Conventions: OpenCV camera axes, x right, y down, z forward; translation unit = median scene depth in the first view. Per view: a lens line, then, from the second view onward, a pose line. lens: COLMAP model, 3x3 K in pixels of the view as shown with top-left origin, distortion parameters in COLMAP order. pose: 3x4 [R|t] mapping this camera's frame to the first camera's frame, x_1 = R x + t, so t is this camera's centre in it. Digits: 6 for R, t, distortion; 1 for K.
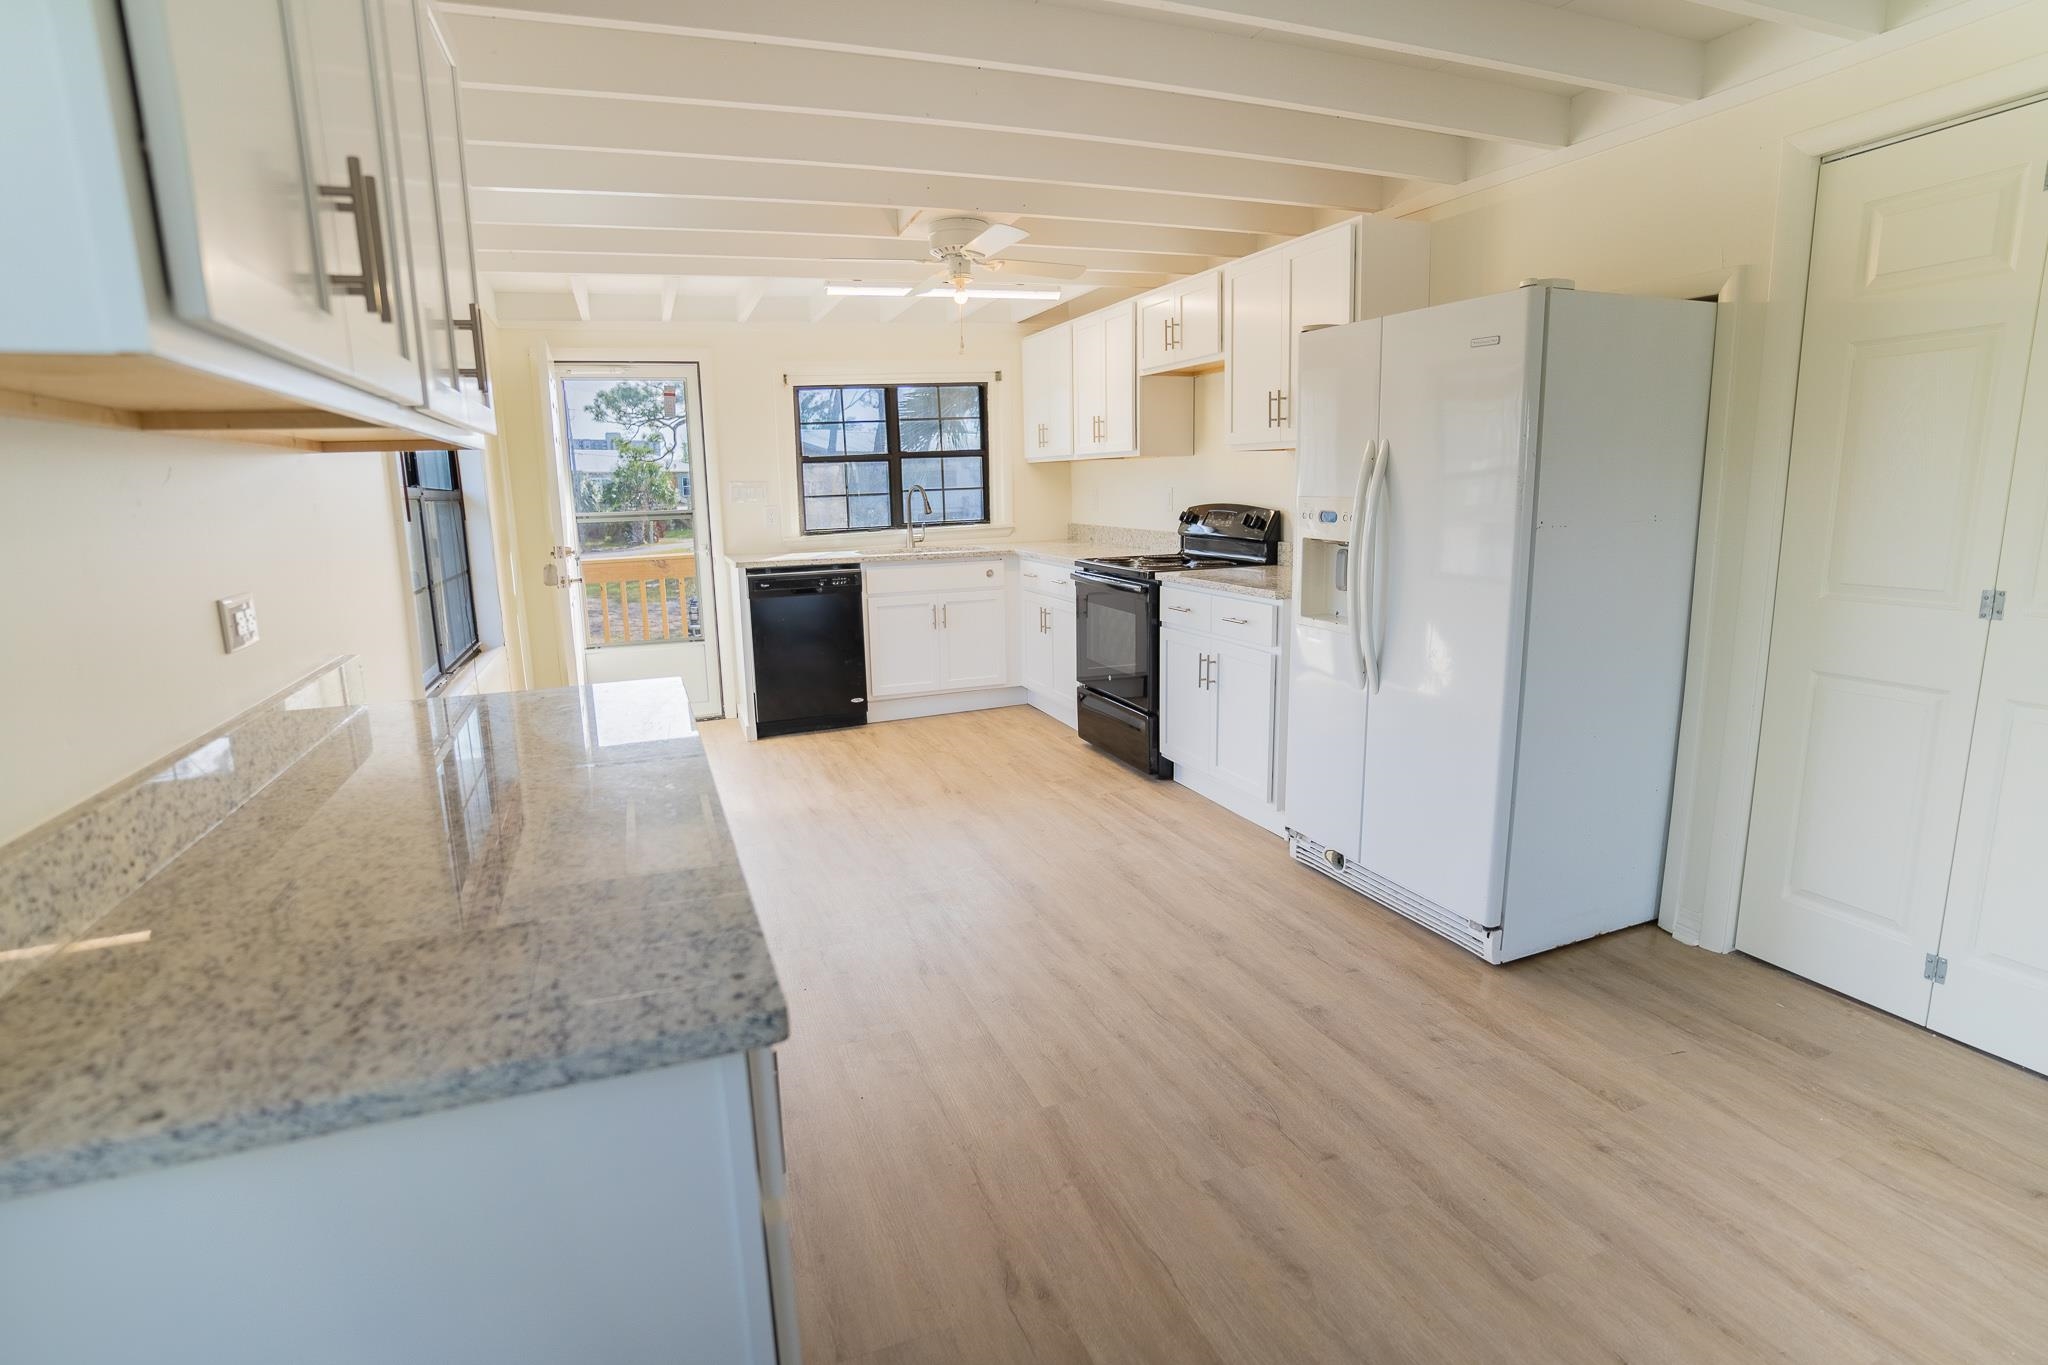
lens RADIAL K [[1025.8, 0, 1024.0], [0, 1025.8, 682.5], [0, 0, 1]] dist [-0.084960, 0.045035]
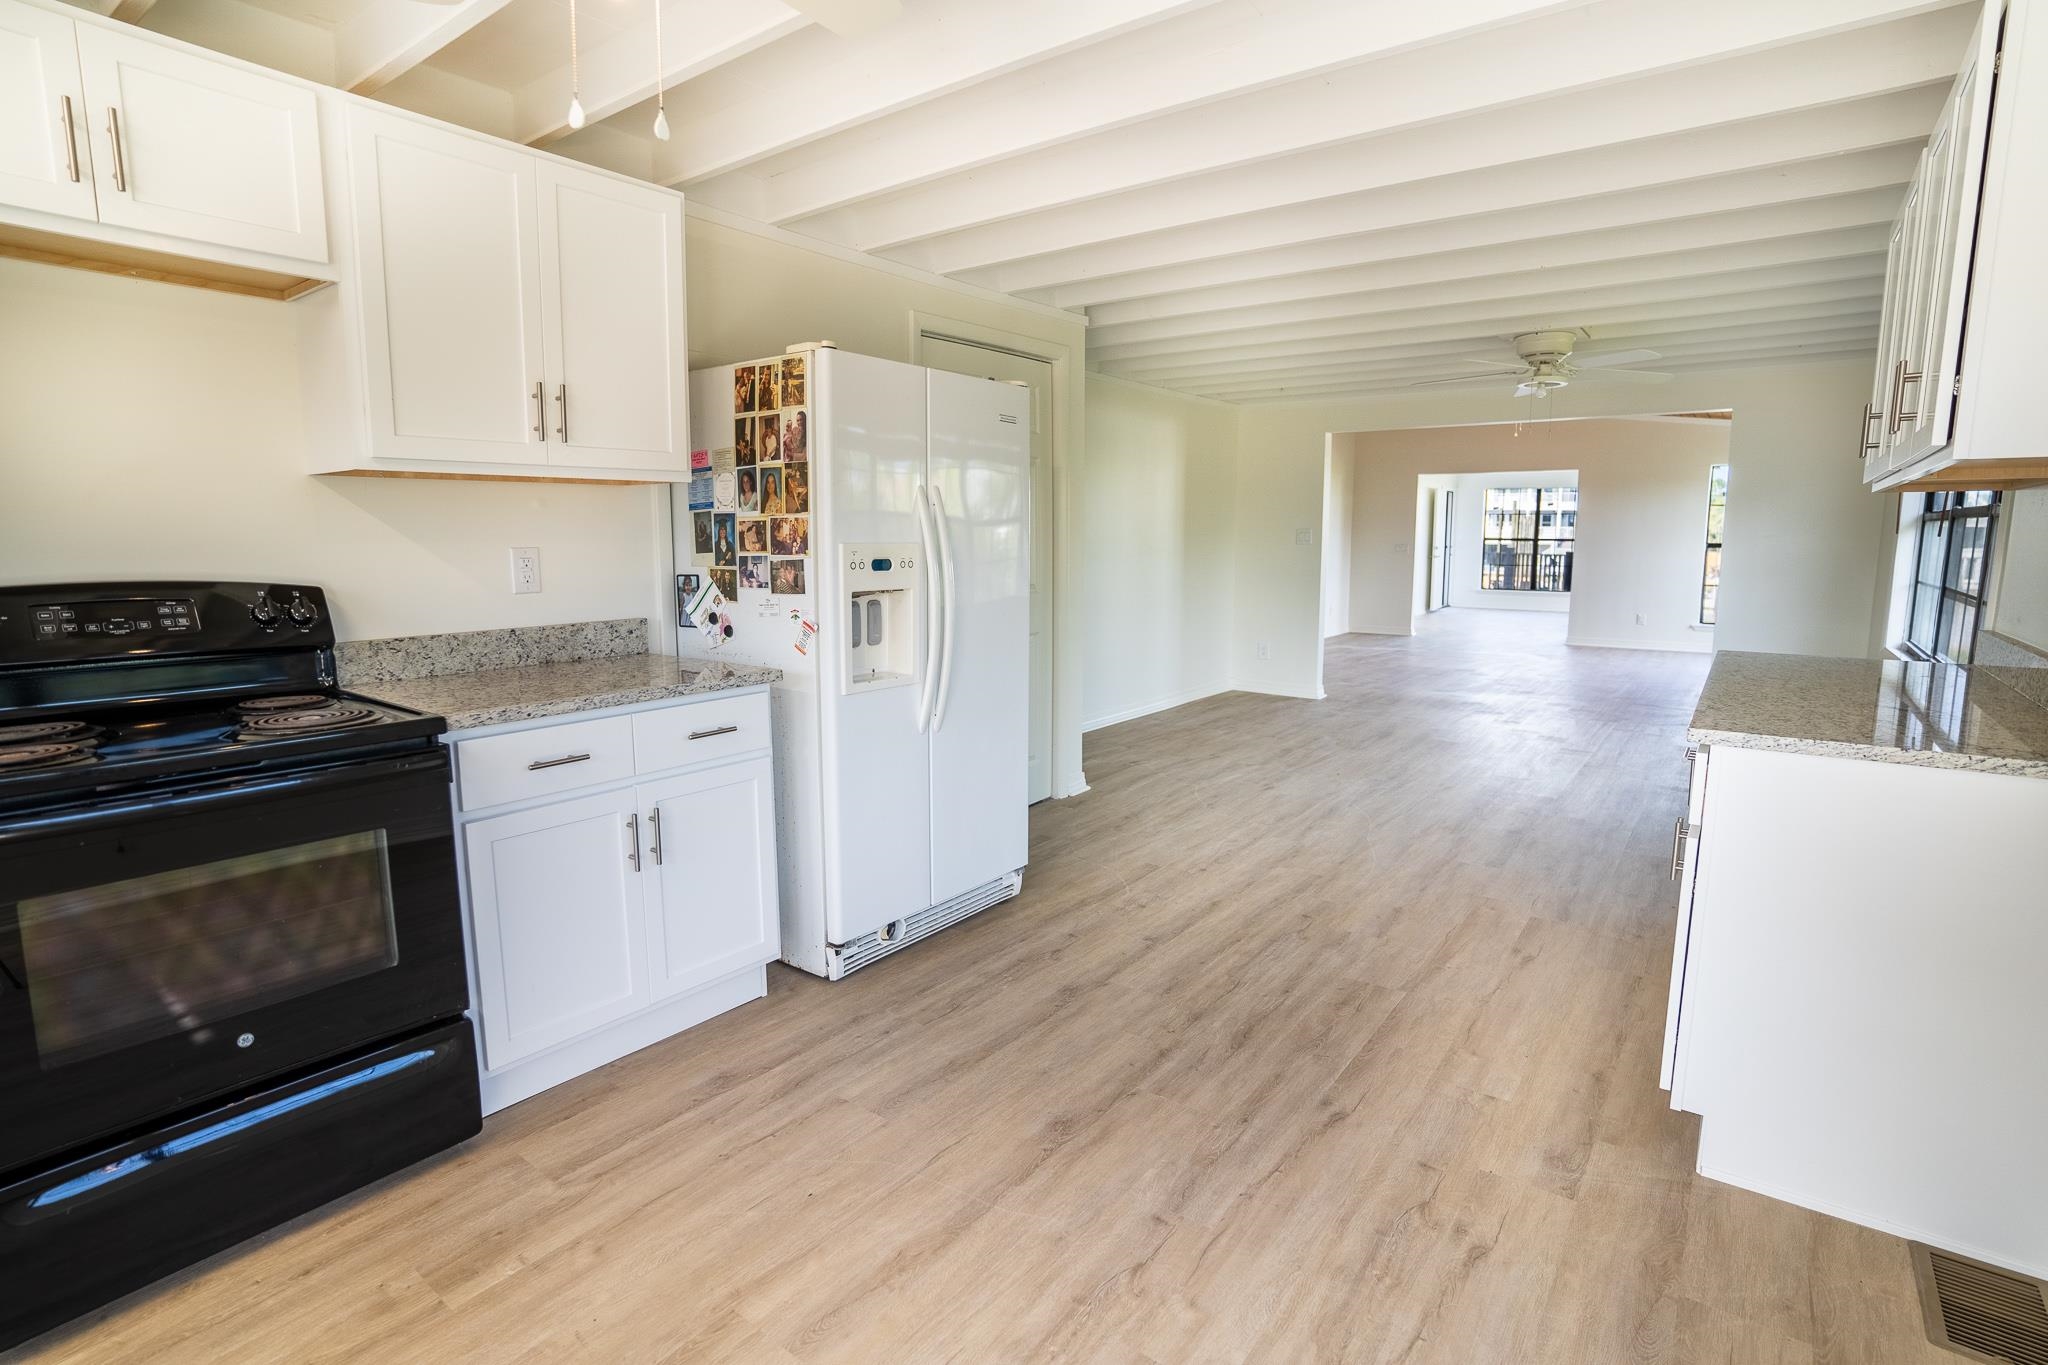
lens RADIAL K [[1025.8, 0, 1024.0], [0, 1025.8, 682.5], [0, 0, 1]] dist [-0.084960, 0.045035]
pose [[-0.533801, -0.099319, 0.839757, -0.534752], [0.174709, 0.958698, 0.224442, -0.239813], [-0.827365, 0.266521, -0.494402, 1.344597]]
